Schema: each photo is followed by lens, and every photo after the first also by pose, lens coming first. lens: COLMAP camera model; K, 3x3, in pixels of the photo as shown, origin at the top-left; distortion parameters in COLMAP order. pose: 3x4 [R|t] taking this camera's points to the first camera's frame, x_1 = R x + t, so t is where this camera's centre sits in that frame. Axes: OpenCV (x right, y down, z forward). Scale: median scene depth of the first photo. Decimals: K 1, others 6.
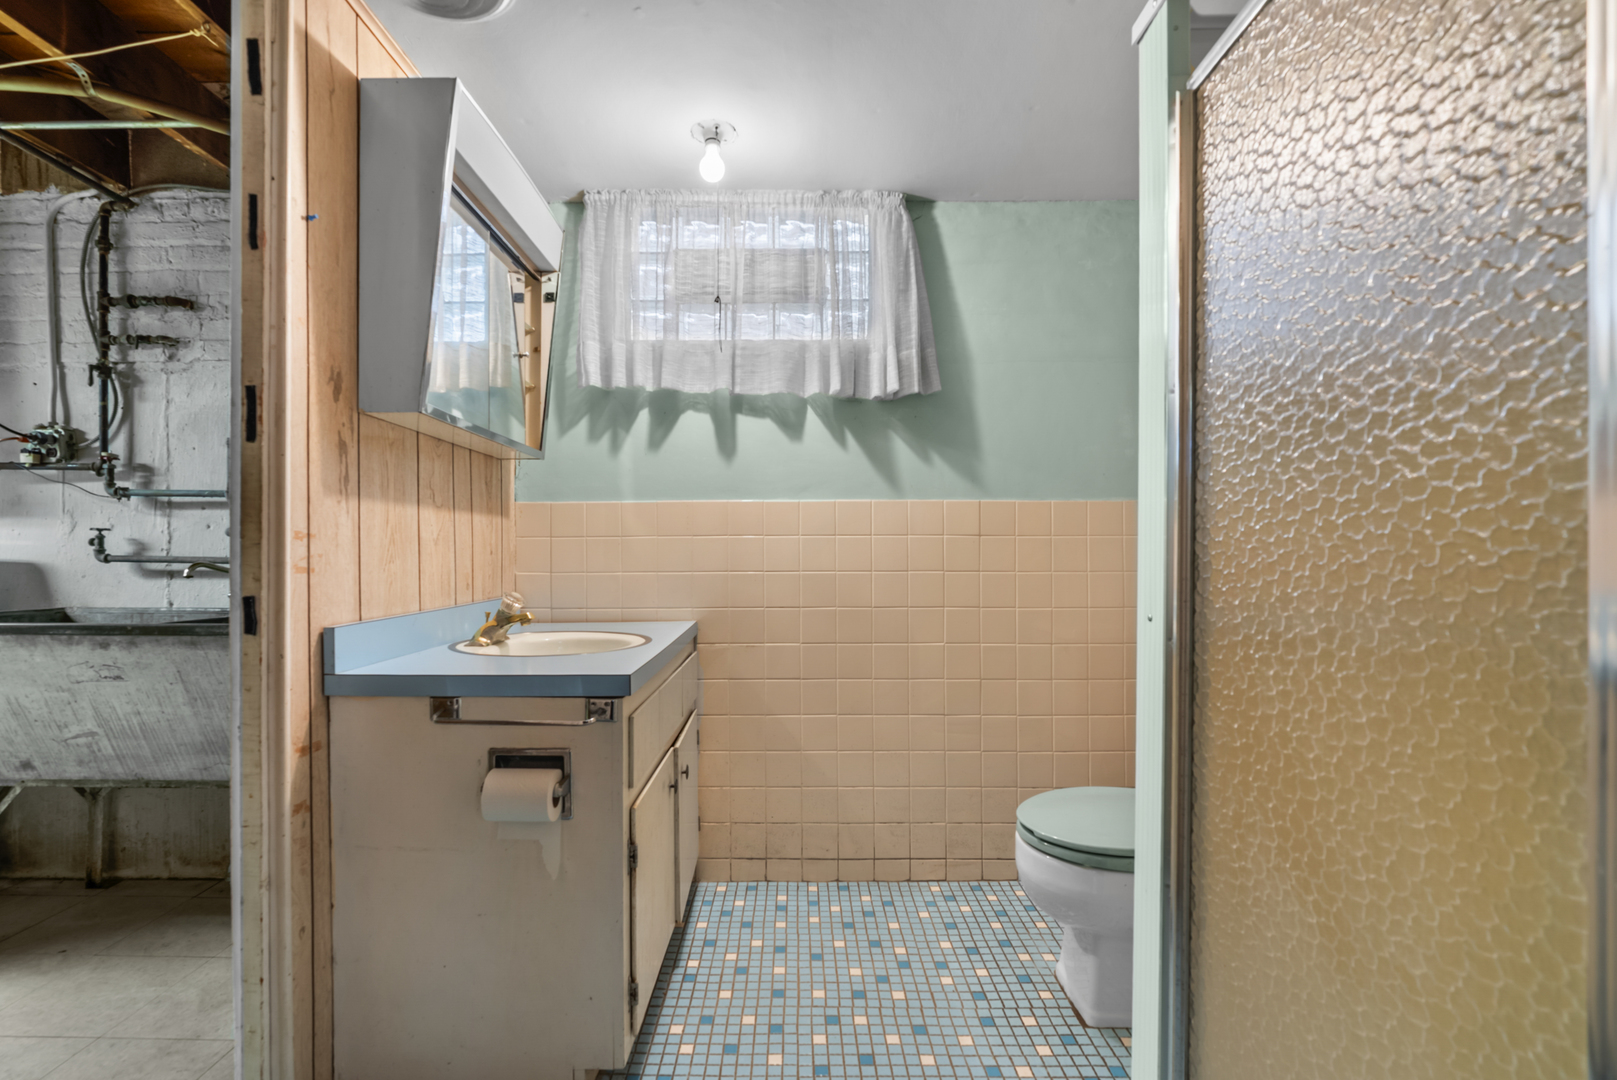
lens RADIAL K [[741.0, 0, 801.2], [0, 741.0, 574.3], [0, 0, 1]] dist [-0.004515, 0.000140]
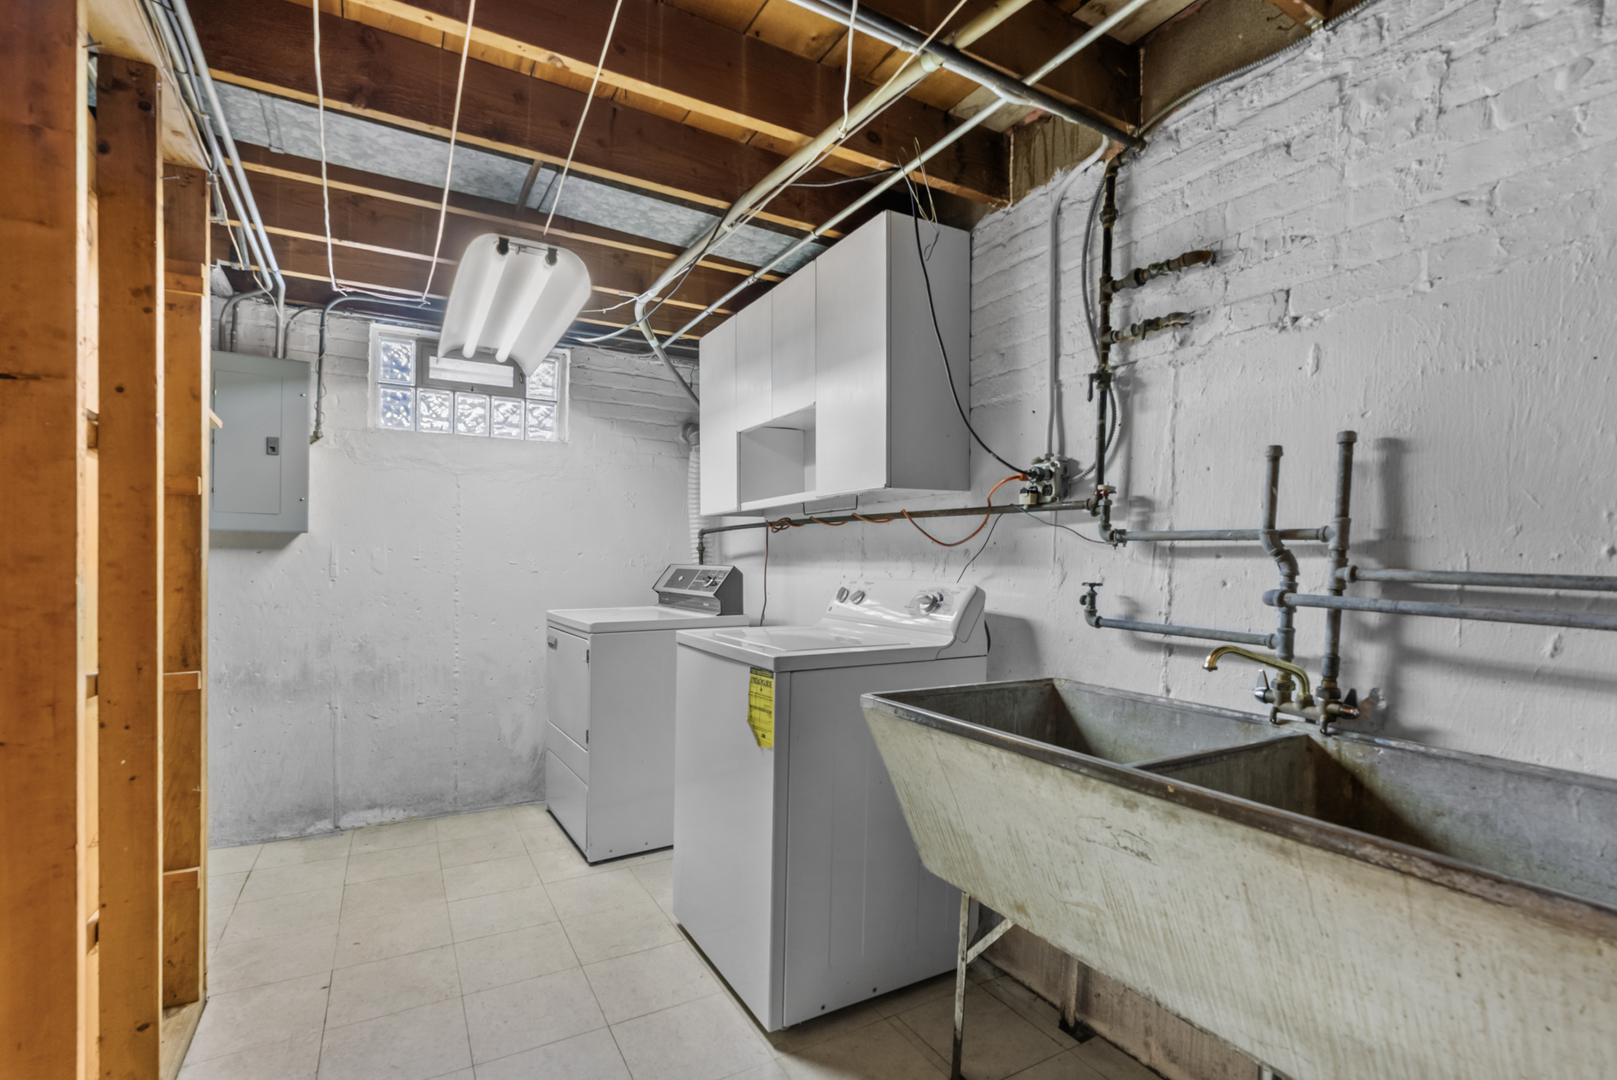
lens RADIAL K [[741.0, 0, 804.2], [0, 741.0, 571.5], [0, 0, 1]] dist [-0.004515, 0.000140]
pose [[0.489262, 0.021122, -0.871881, -0.416001], [-0.033122, 0.999435, 0.005625, -0.068309], [0.871508, 0.026127, 0.489685, 0.350997]]
